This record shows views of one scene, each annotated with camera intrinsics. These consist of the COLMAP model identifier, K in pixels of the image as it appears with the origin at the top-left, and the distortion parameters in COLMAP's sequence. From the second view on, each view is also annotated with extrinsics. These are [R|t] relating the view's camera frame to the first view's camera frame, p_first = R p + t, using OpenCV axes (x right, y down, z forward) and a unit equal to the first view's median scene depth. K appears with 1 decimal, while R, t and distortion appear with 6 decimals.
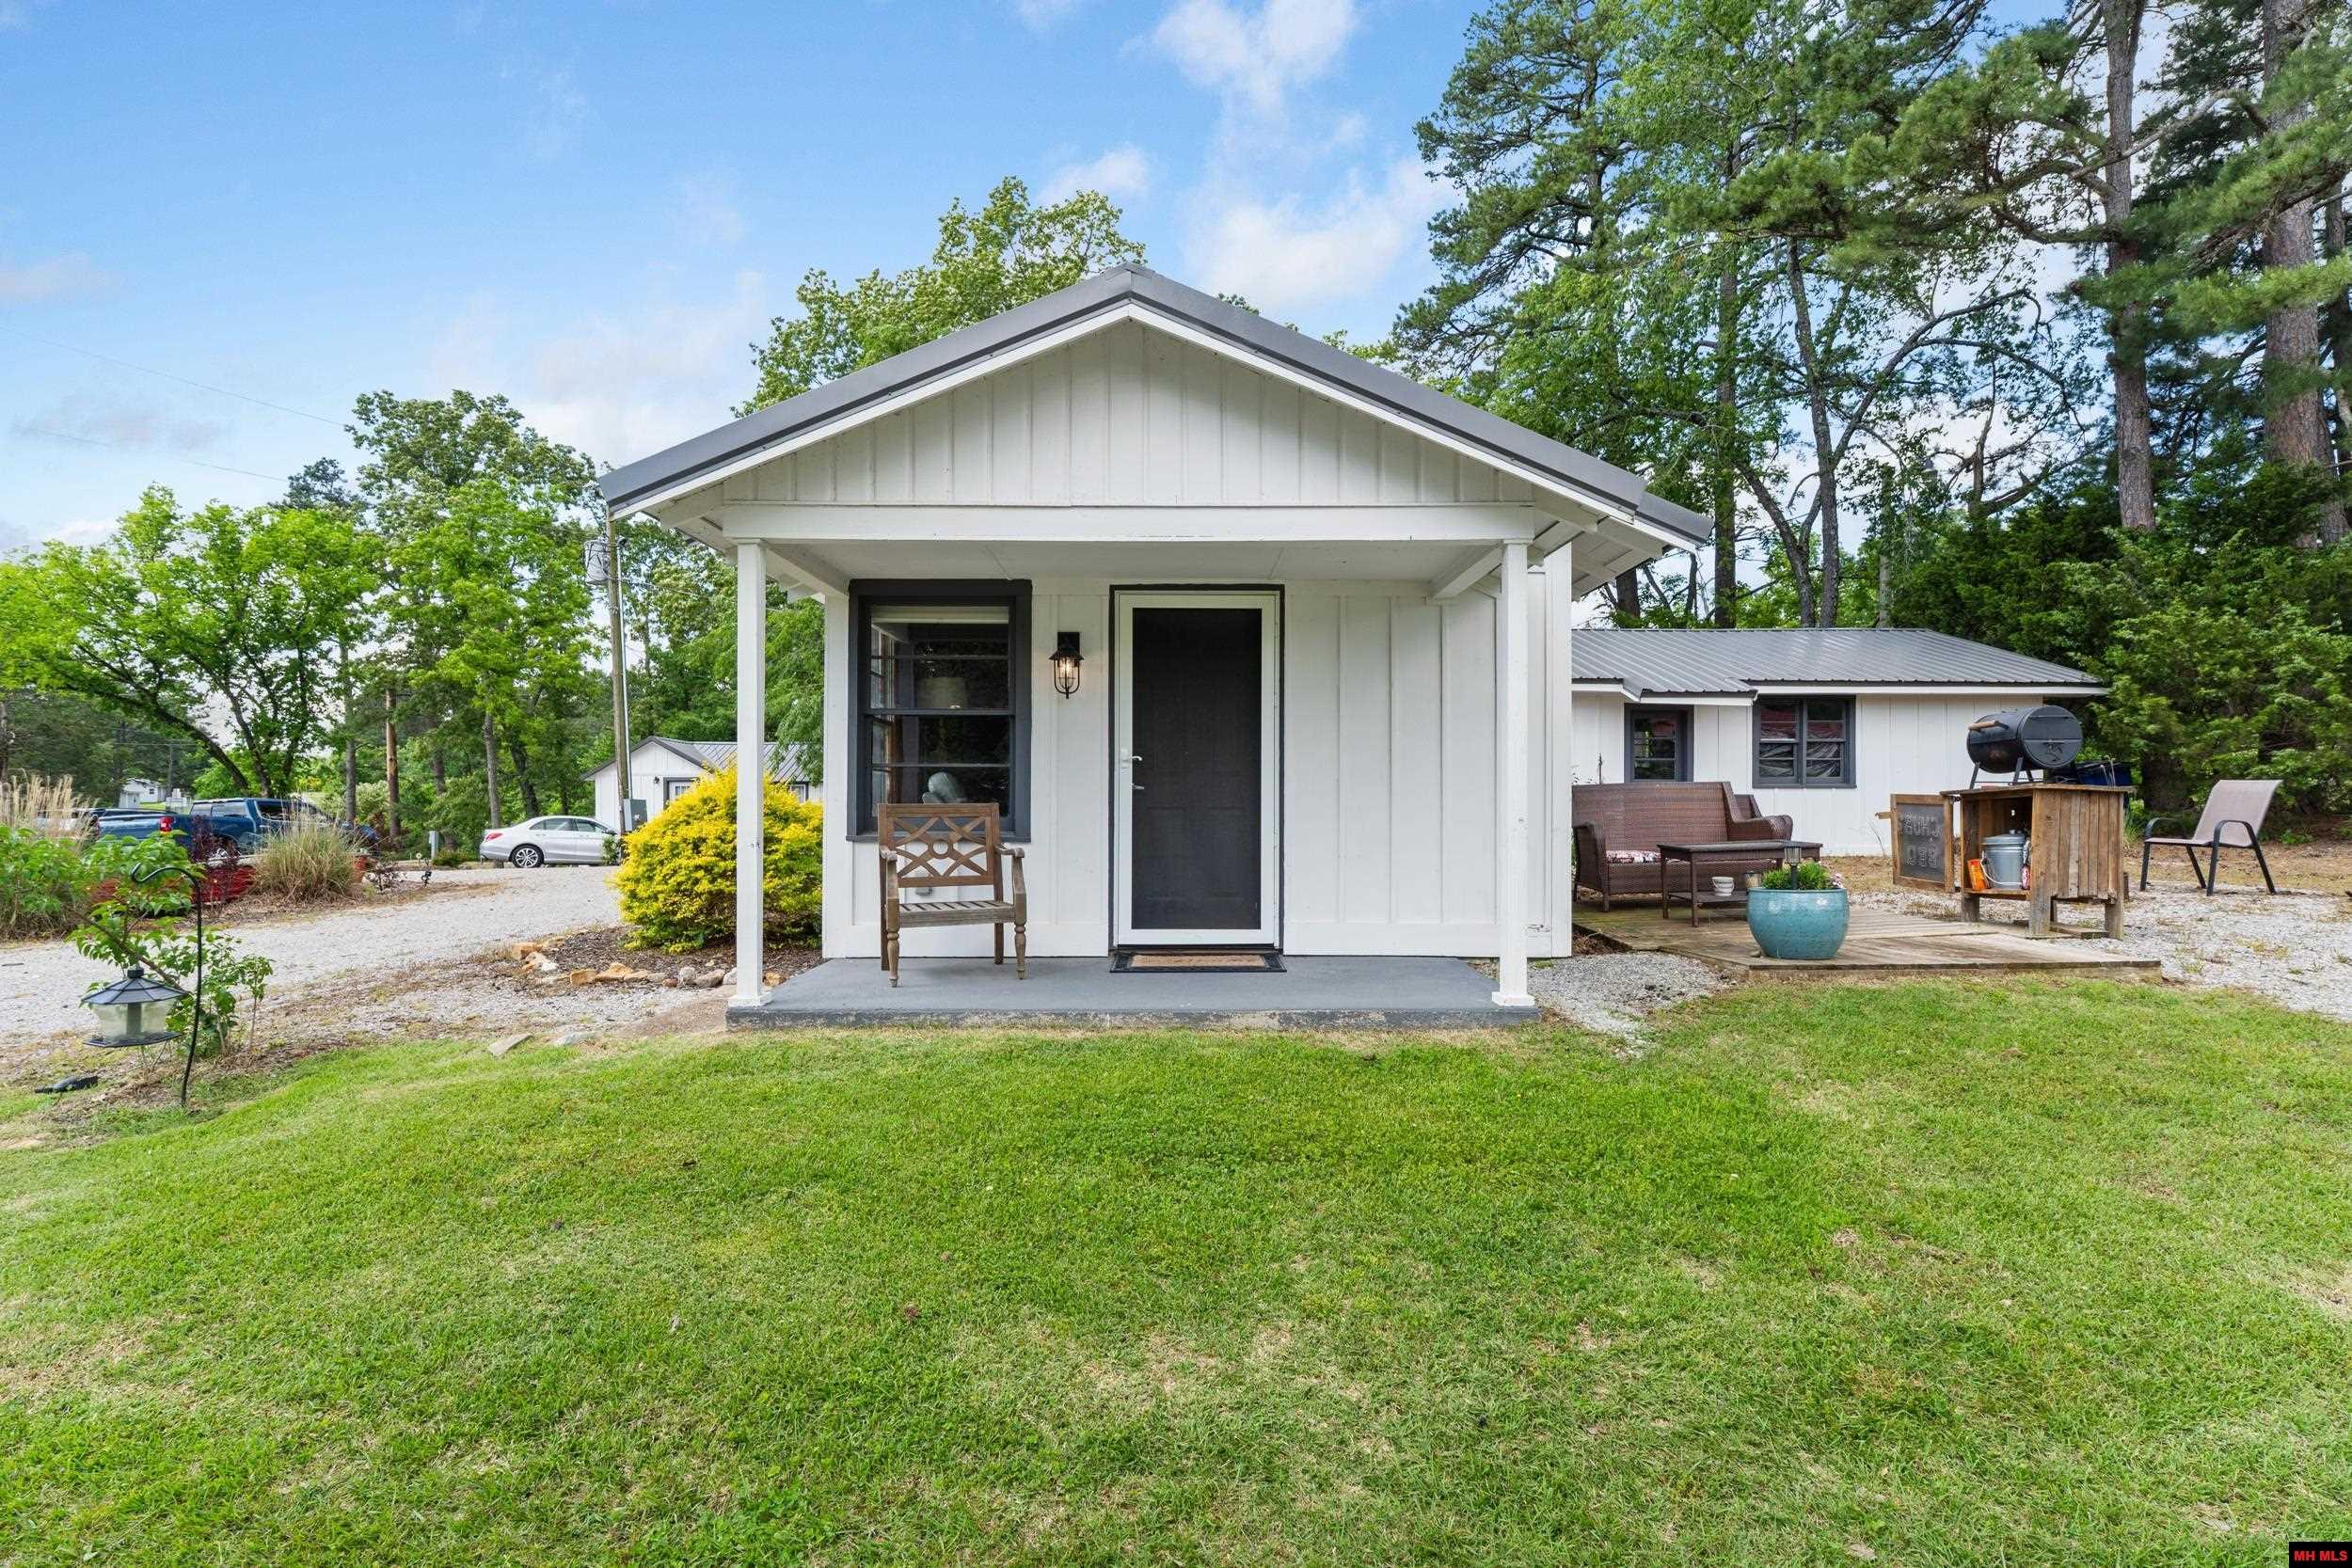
lens RADIAL K [[1092.2, 0, 1192.7], [0, 1092.2, 801.4], [0, 0, 1]] dist [-0.001139, -0.000025]
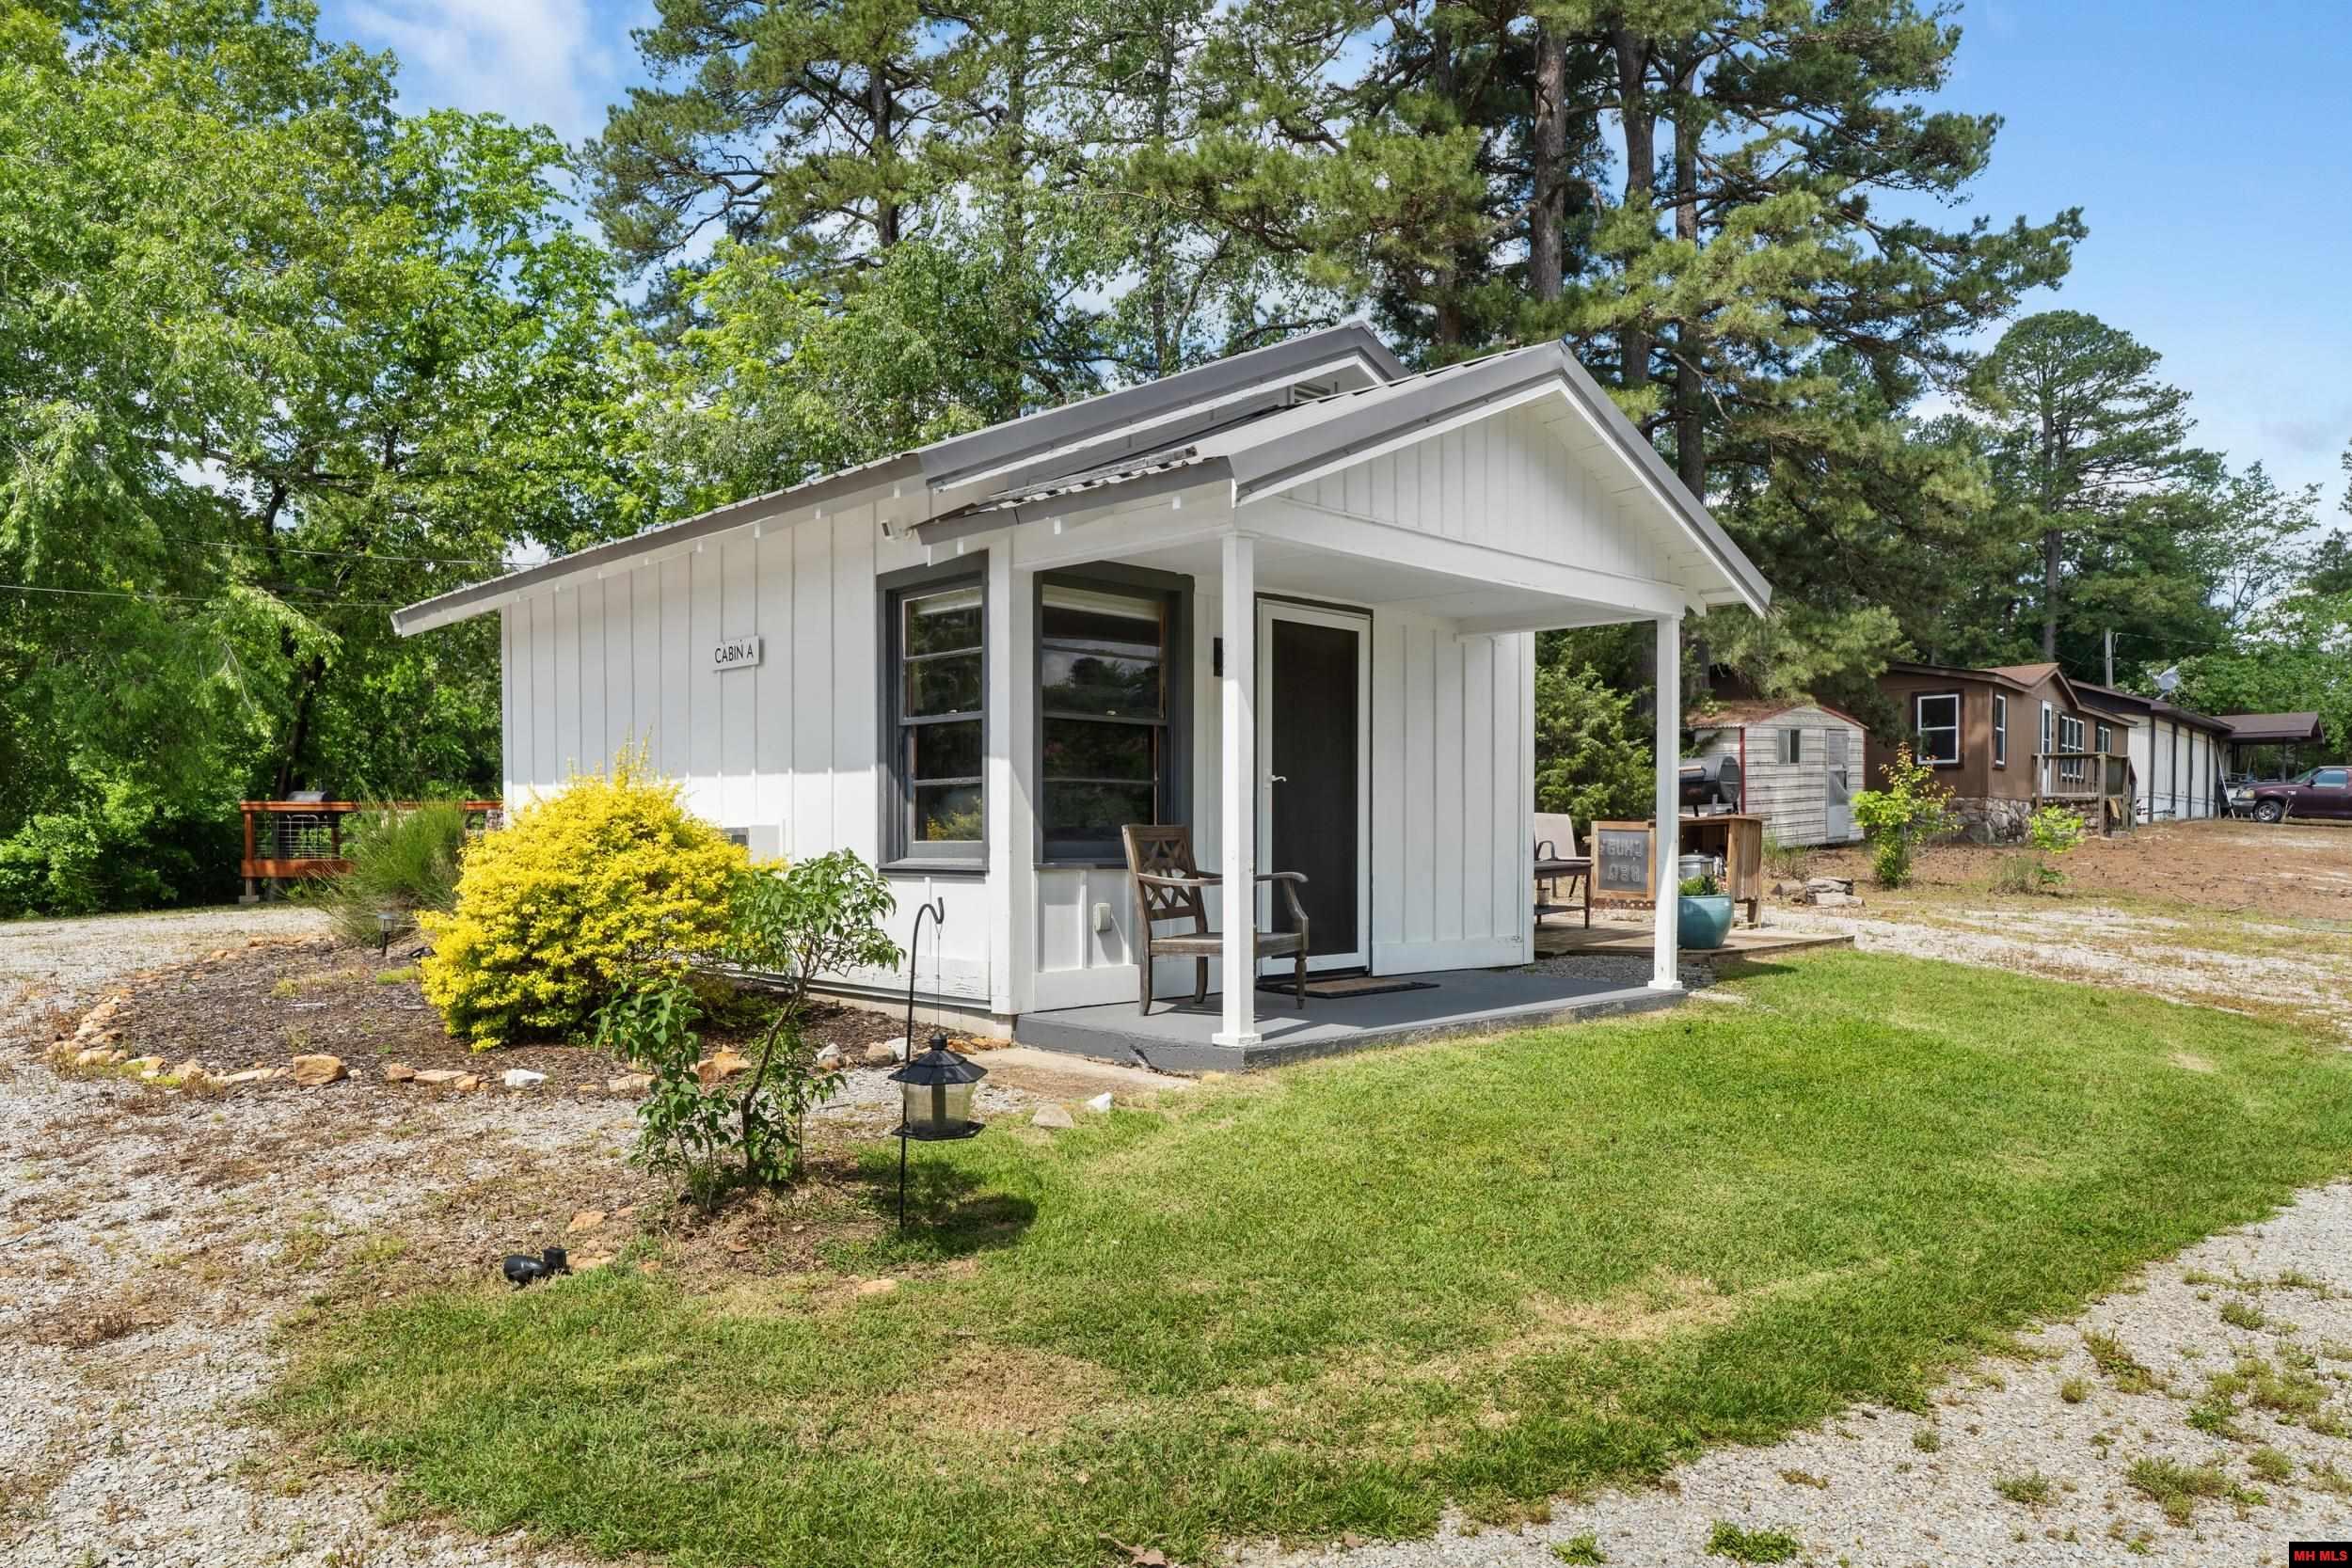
lens RADIAL K [[1580.7, 0, 1206.5], [0, 1580.7, 851.2], [0, 0, 1]] dist [0.001336, 0.000057]
pose [[0.721703, -0.006754, 0.692170, -1.040213], [-0.002410, 0.999922, 0.012270, 0.006807], [-0.692199, -0.010523, 0.721630, 0.053569]]
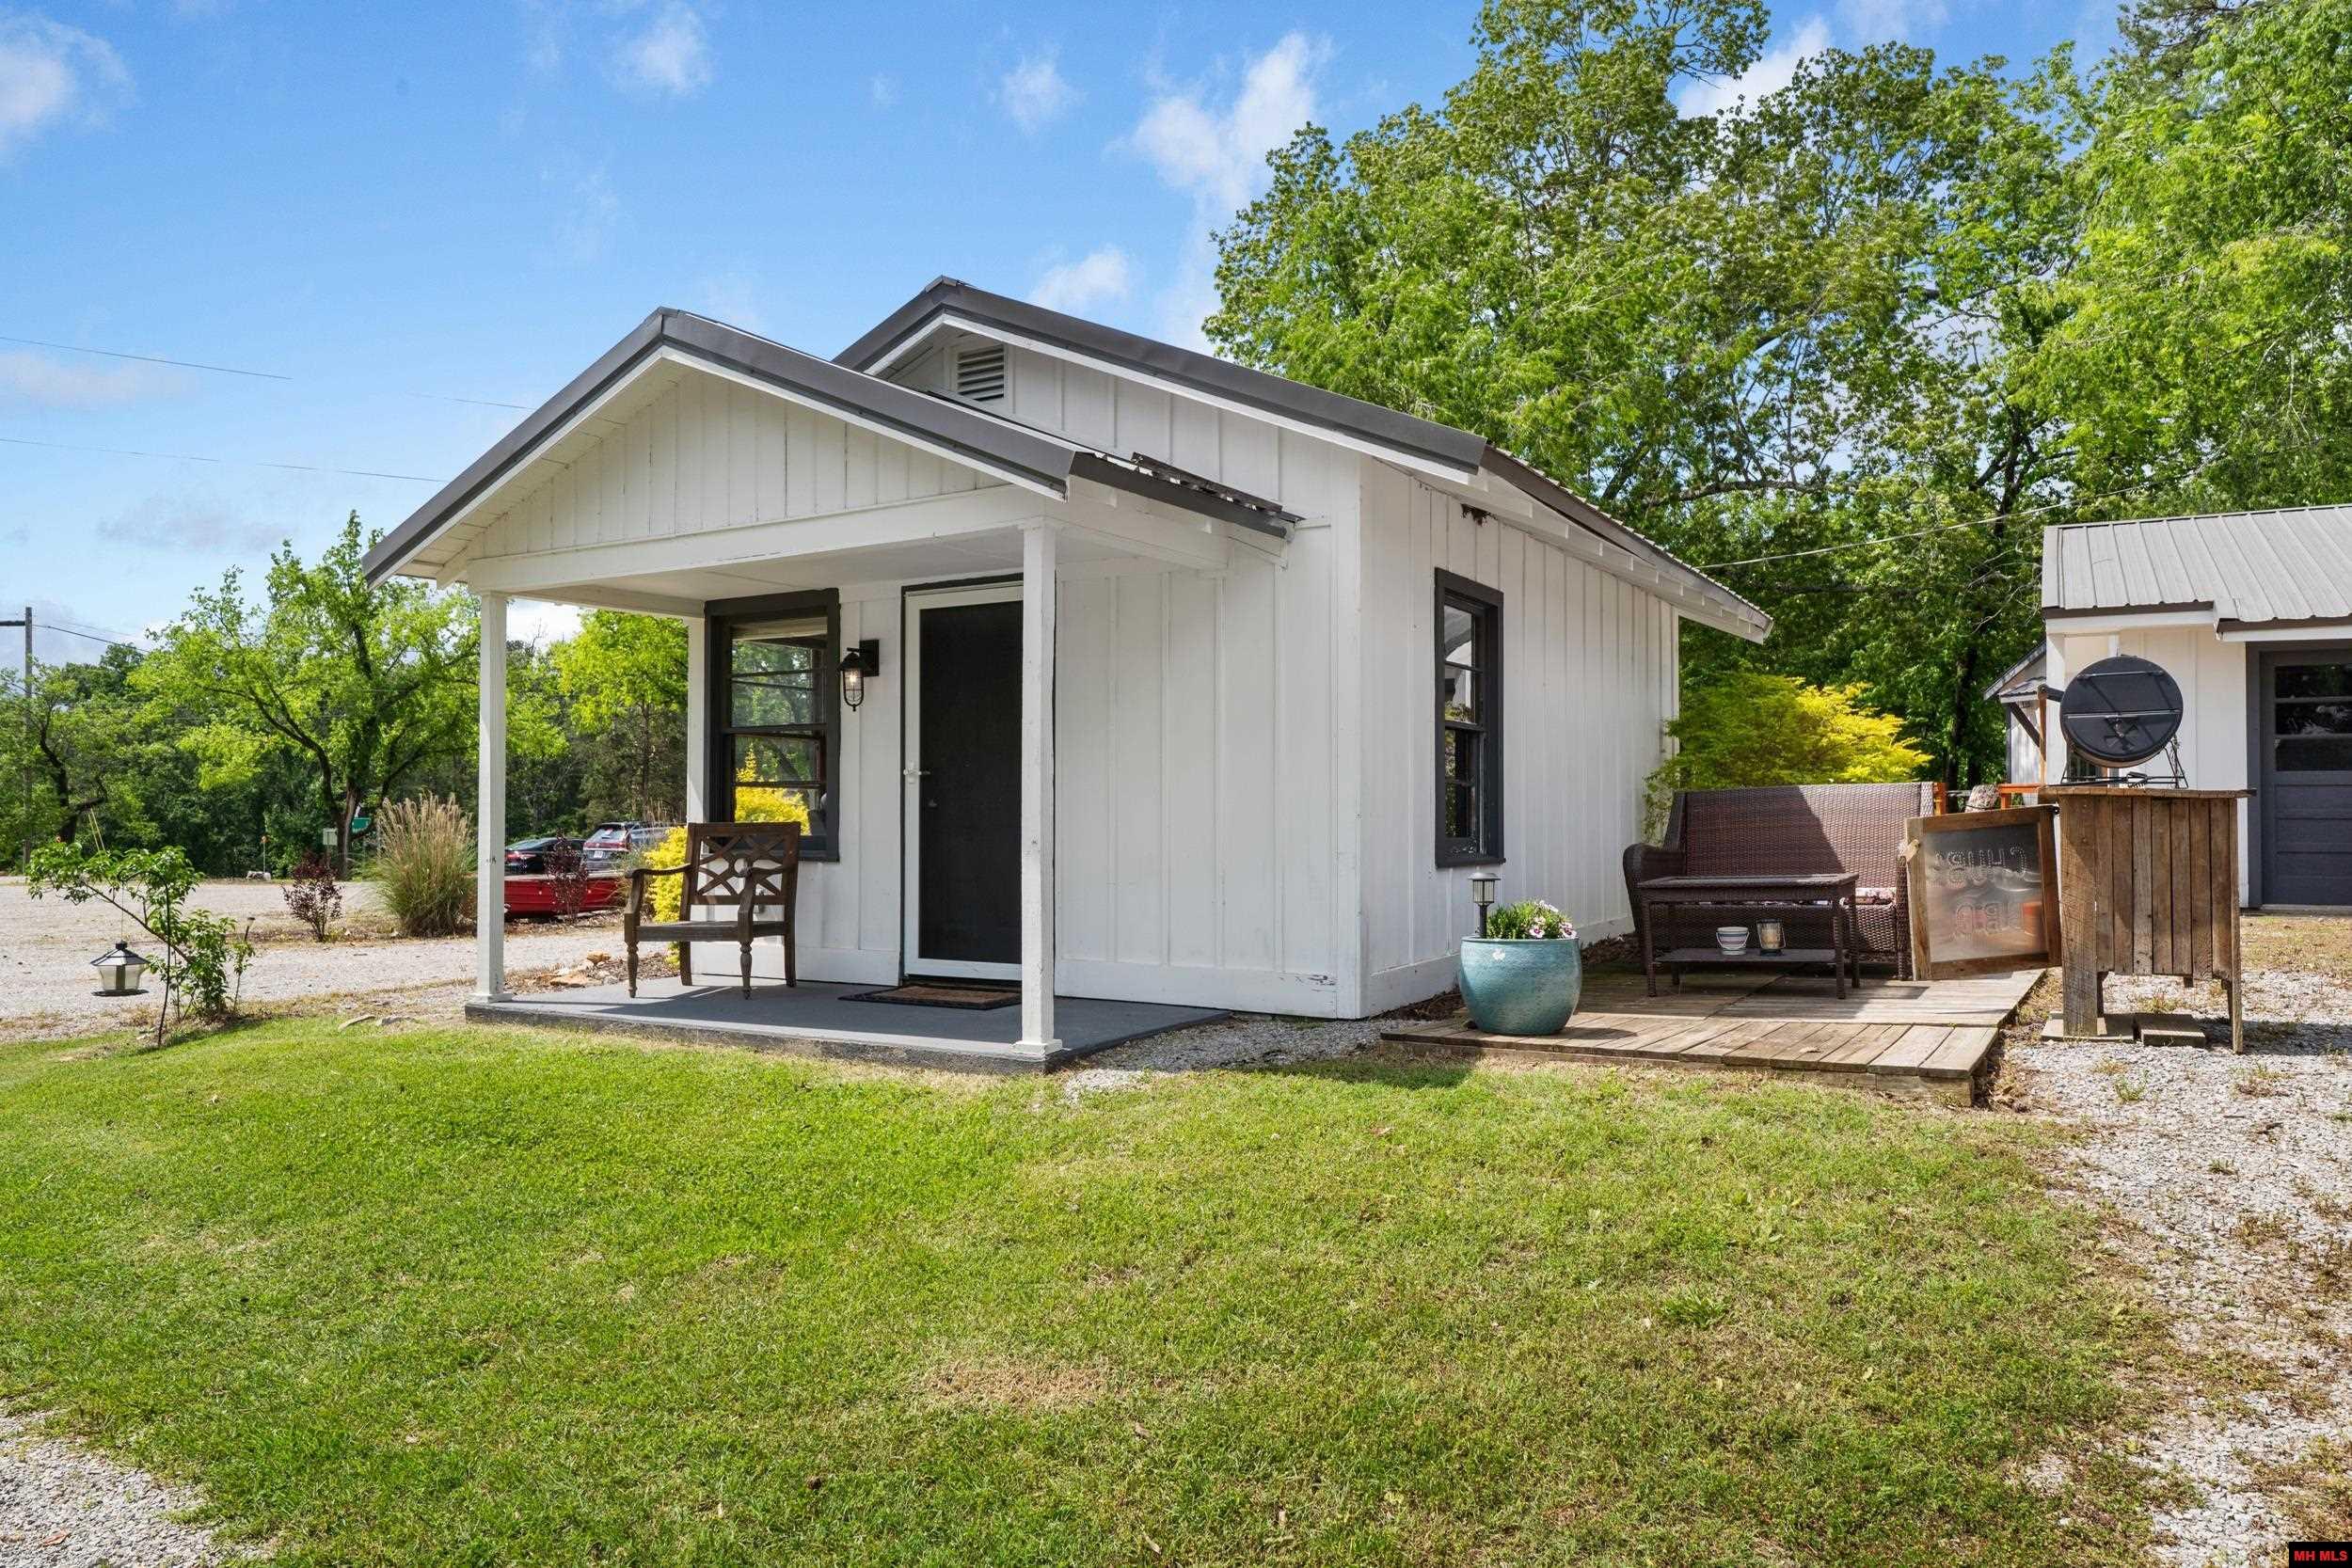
lens RADIAL K [[1580.7, 0, 1178.3], [0, 1580.7, 782.5], [0, 0, 1]] dist [0.001336, 0.000057]
pose [[0.849381, -0.014639, -0.527577, 0.832290], [0.006373, 0.999827, -0.017484, -0.006380], [0.527741, 0.011488, 0.849327, -0.016572]]
